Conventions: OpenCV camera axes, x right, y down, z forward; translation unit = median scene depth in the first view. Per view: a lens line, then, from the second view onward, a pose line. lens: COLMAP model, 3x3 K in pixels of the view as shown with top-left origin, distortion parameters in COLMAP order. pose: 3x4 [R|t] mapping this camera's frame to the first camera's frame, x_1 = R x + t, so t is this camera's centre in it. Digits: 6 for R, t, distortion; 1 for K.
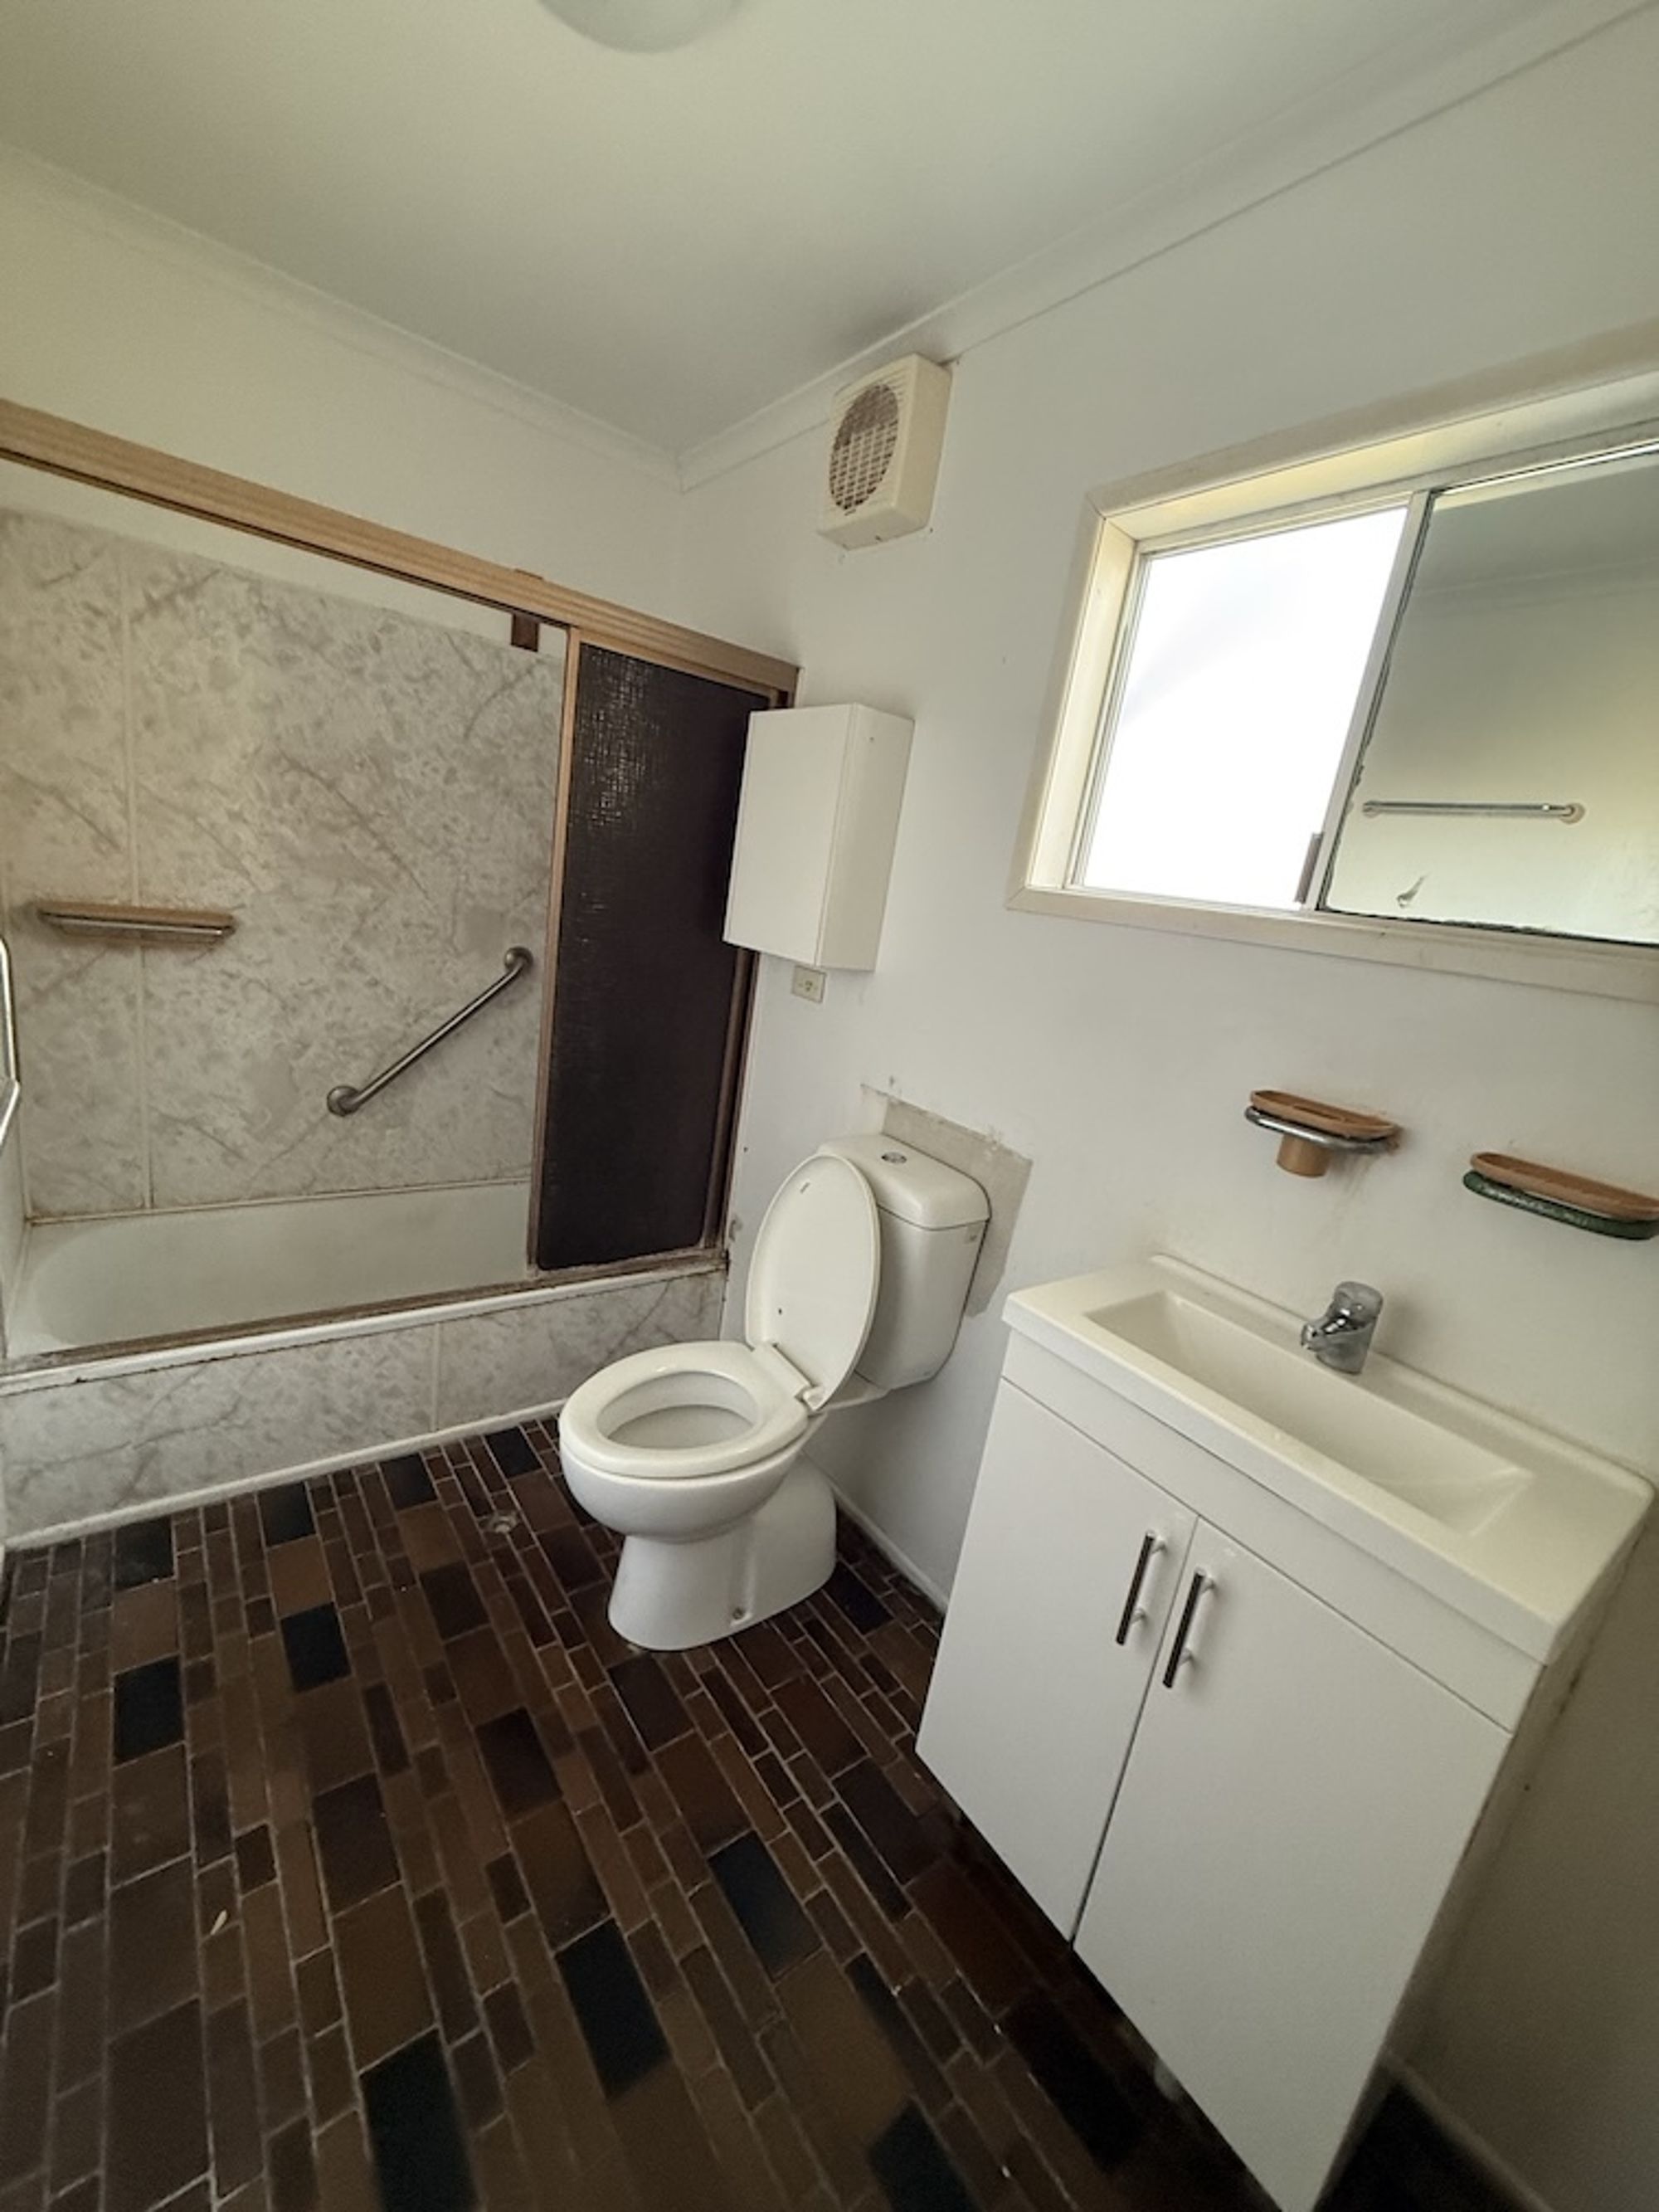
lens RADIAL K [[881.6, 0, 827.0], [0, 881.6, 1106.0], [0, 0, 1]] dist [0.003270, 0.000262]
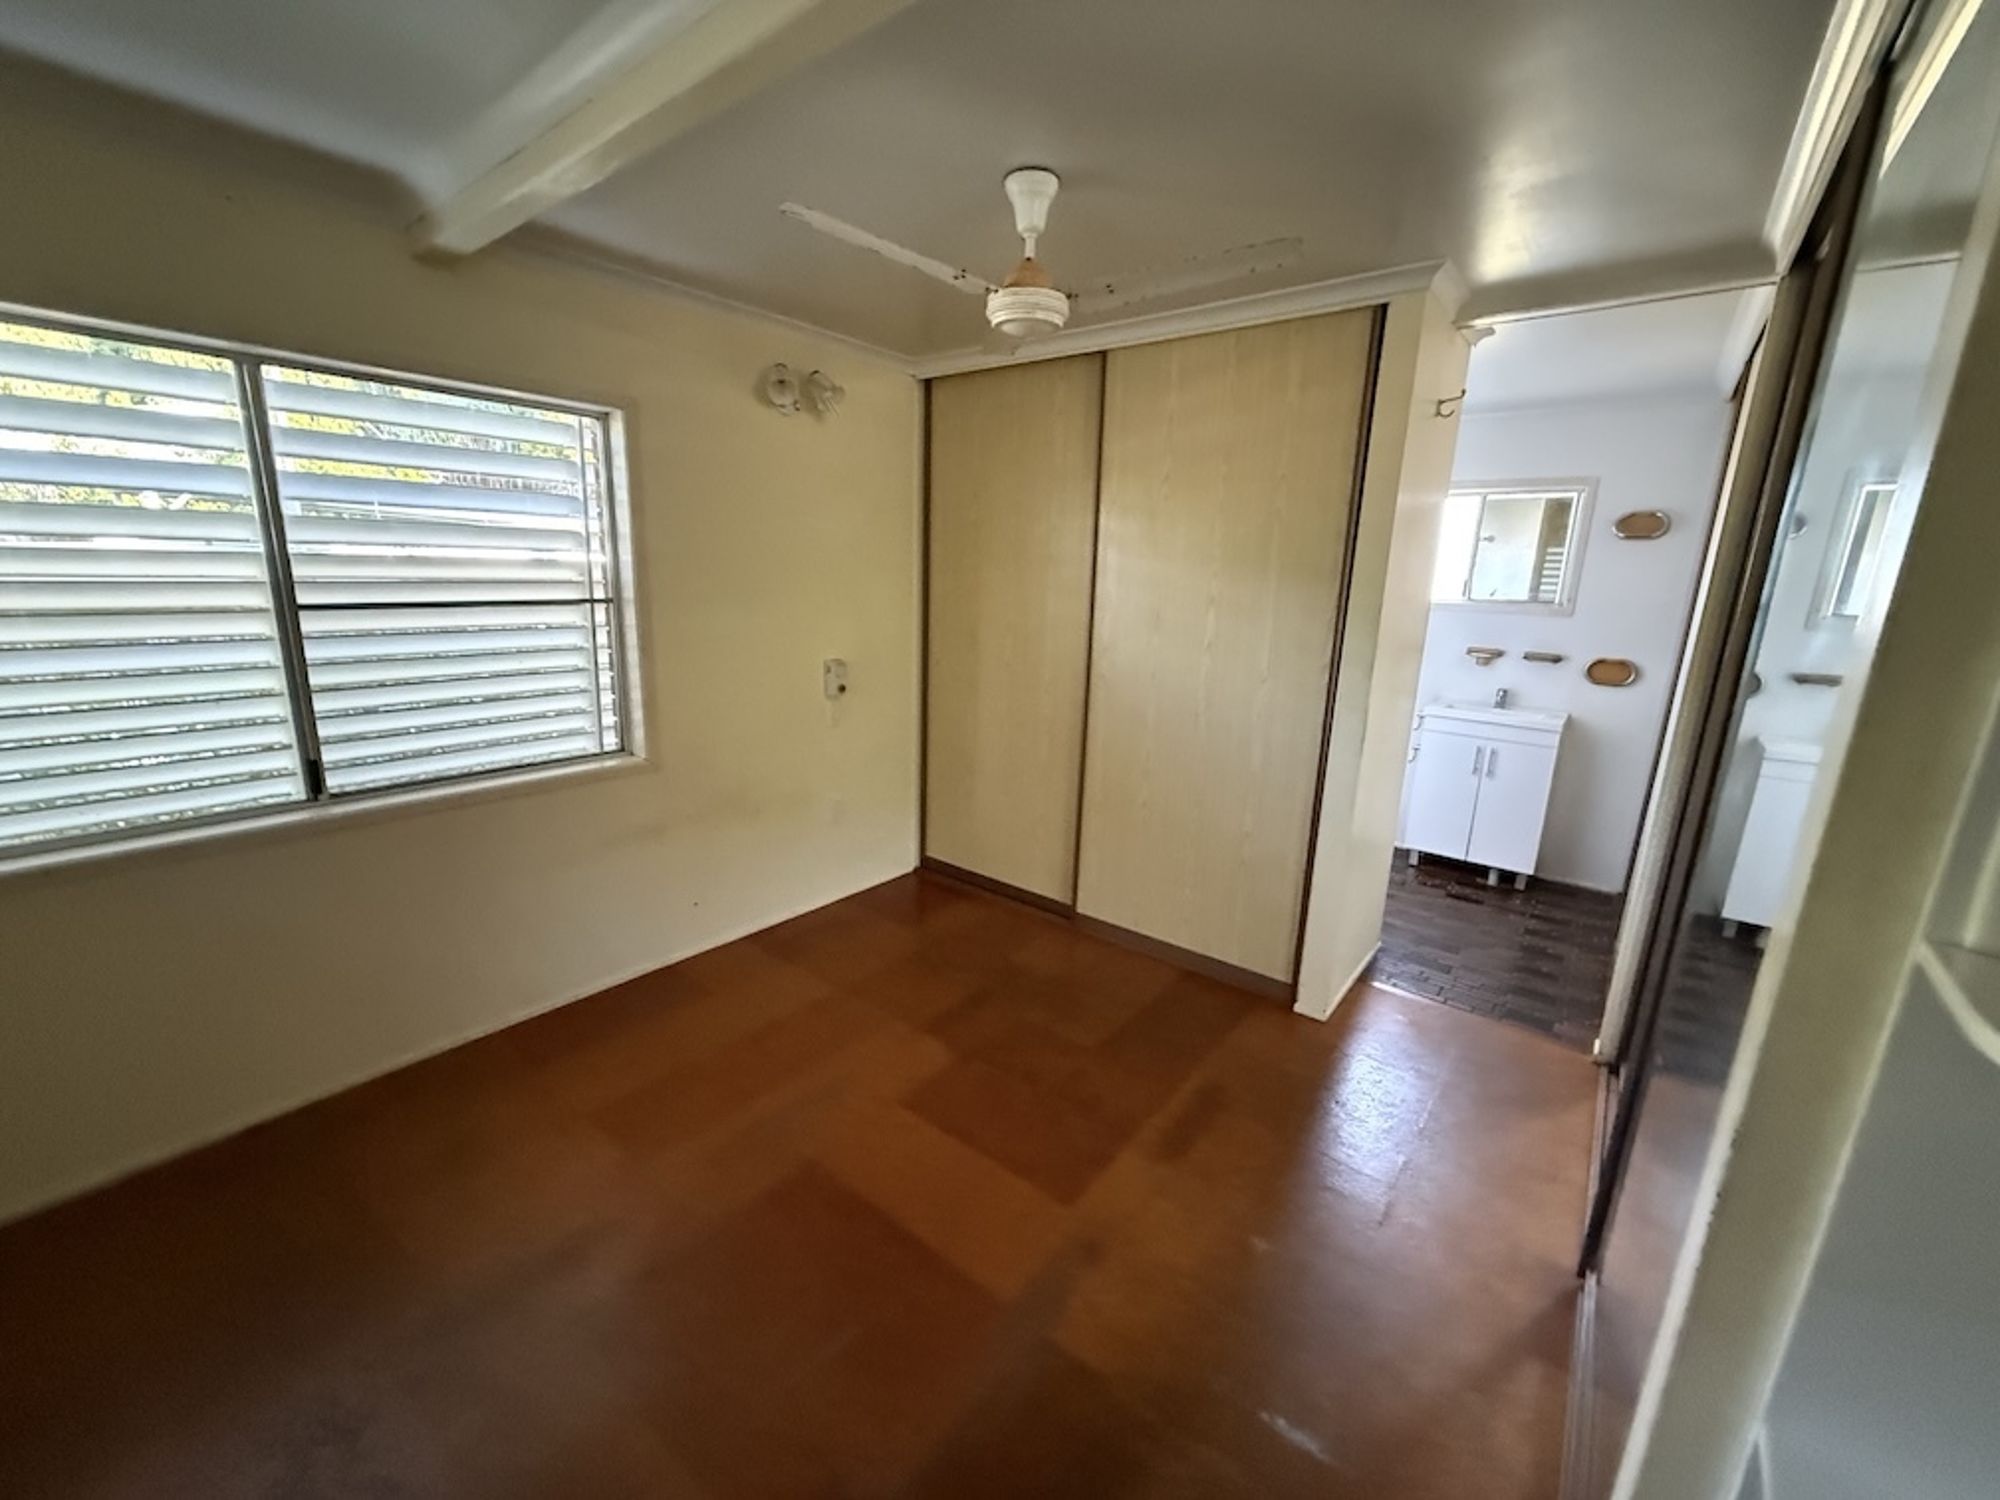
lens RADIAL K [[797.2, 0, 1001.3], [0, 797.2, 747.8], [0, 0, 1]] dist [0.003270, 0.000262]
pose [[0.962433, -0.170249, 0.211516, -2.598637], [0.170532, 0.985205, 0.017039, 0.007441], [-0.211287, 0.019671, 0.977226, -2.259478]]
